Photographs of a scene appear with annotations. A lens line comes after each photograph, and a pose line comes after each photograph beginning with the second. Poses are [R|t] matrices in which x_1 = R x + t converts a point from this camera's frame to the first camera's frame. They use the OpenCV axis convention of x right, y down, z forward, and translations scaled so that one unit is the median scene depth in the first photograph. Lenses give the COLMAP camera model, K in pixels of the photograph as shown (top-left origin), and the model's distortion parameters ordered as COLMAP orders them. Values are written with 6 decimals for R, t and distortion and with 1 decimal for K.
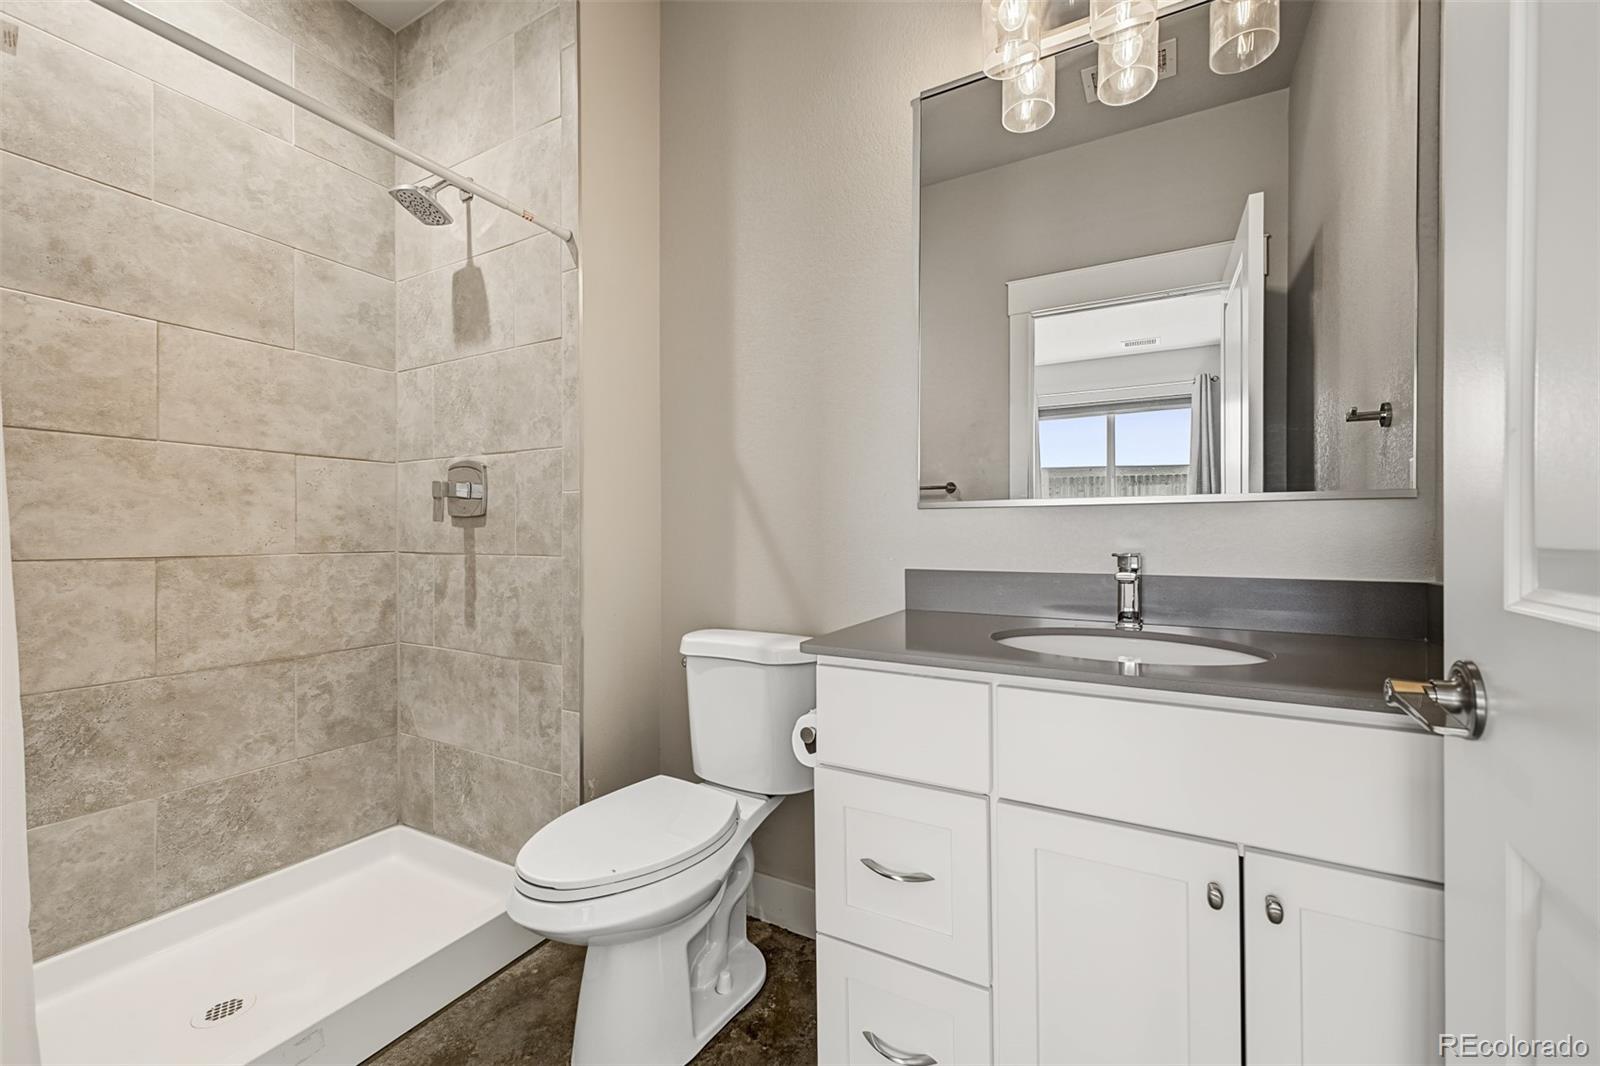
lens RADIAL K [[634.4, 0, 806.6], [0, 634.4, 530.0], [0, 0, 1]] dist [0.024830, -0.008569]
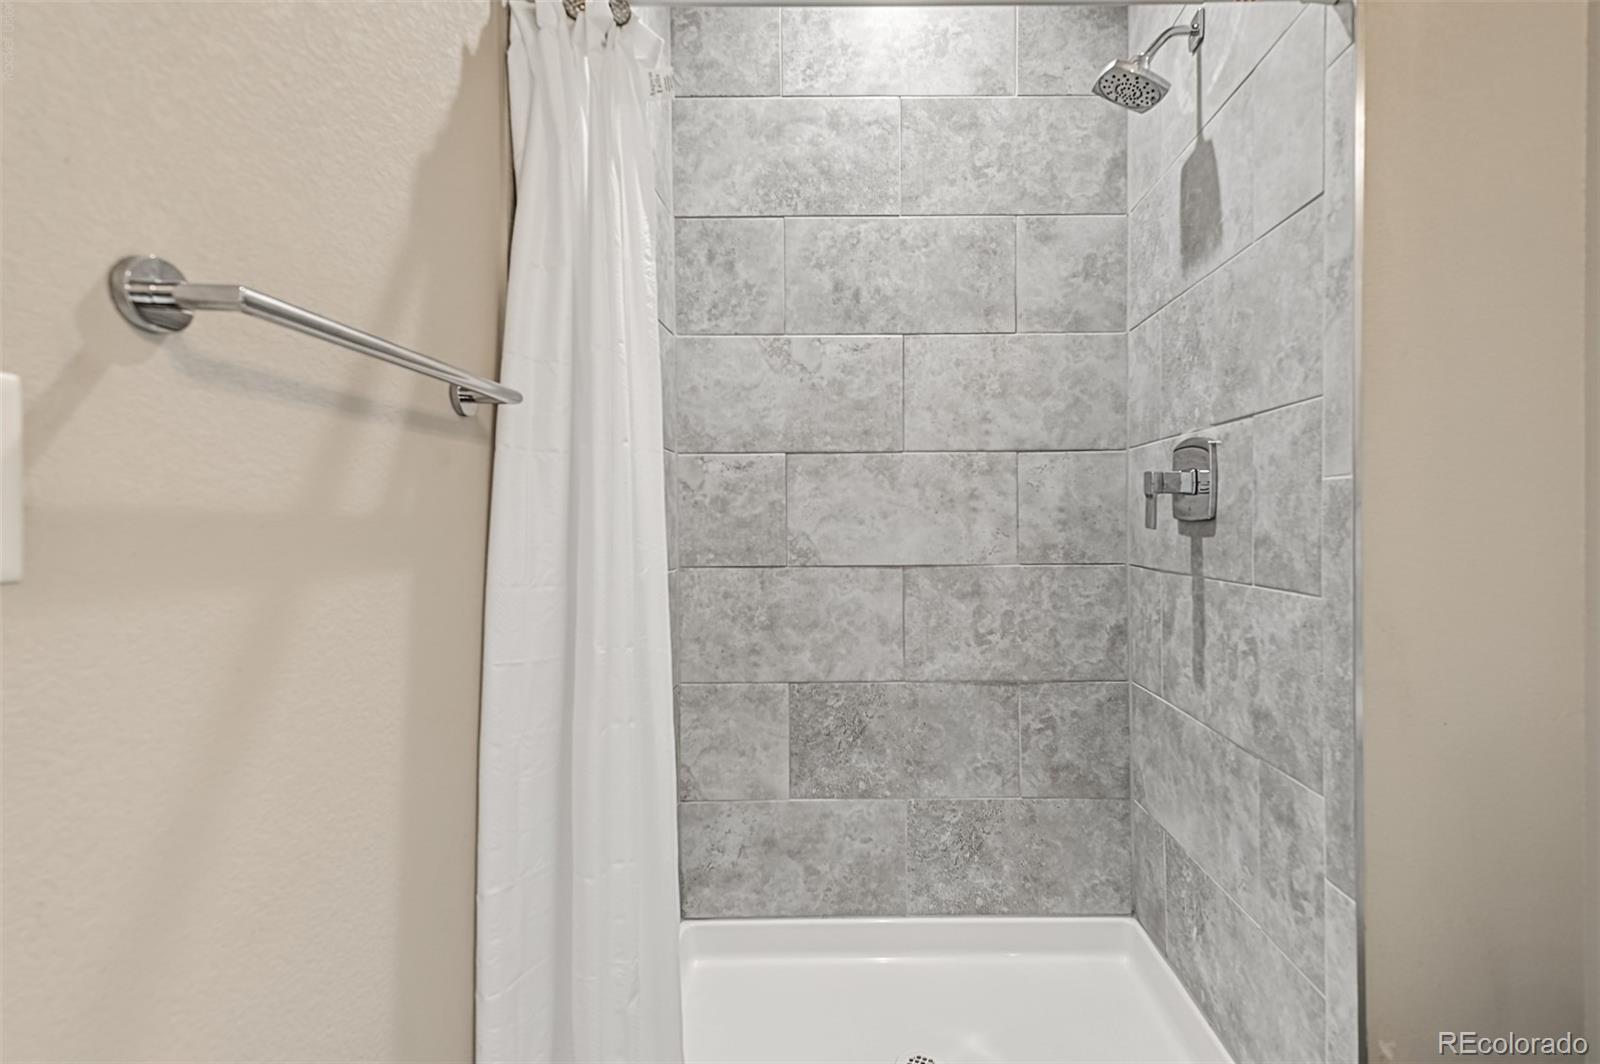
lens RADIAL K [[769.9, 0, 797.5], [0, 769.9, 536.8], [0, 0, 1]] dist [0.042965, -0.024773]
pose [[0.486541, 0.005106, -0.873643, -0.016811], [0.013269, 0.999824, 0.013233, -0.020900], [0.873557, -0.018031, 0.486388, 0.239876]]
